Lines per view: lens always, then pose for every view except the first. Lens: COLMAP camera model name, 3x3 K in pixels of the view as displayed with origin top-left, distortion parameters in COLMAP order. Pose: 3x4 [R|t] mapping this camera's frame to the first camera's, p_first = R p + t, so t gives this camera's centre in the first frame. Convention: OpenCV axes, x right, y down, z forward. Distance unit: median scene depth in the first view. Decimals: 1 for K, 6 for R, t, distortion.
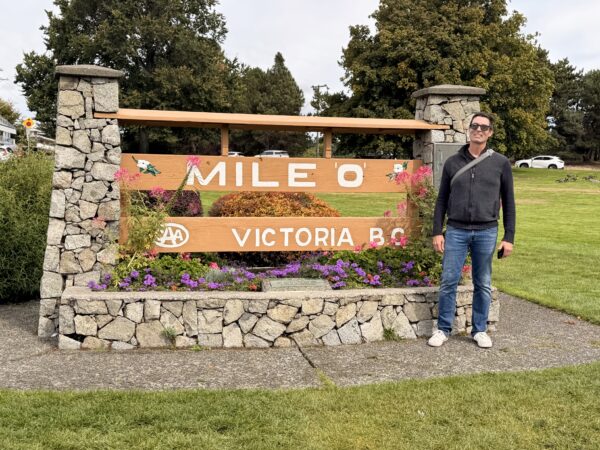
lens RADIAL K [[740.6, 0, 271.2], [0, 740.6, 231.8], [0, 0, 1]] dist [0.114649, 0.000000]
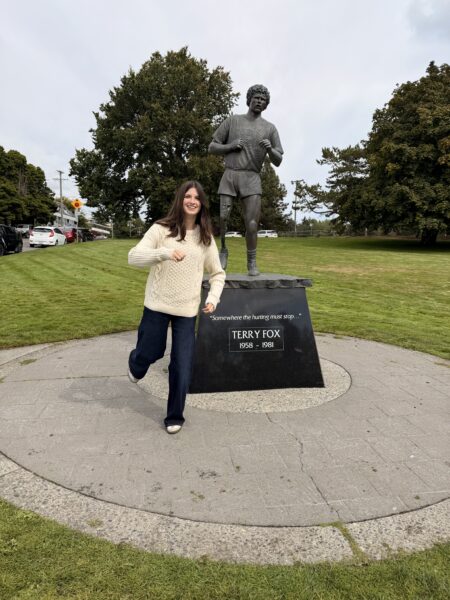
lens RADIAL K [[423.9, 0, 224.7], [0, 423.9, 309.2], [0, 0, 1]] dist [0.018787, -0.006587]
pose [[0.999892, -0.011453, -0.009210, -1.214255], [0.012105, 0.997171, 0.074181, -0.452395], [0.008334, -0.074285, 0.997202, 4.226038]]
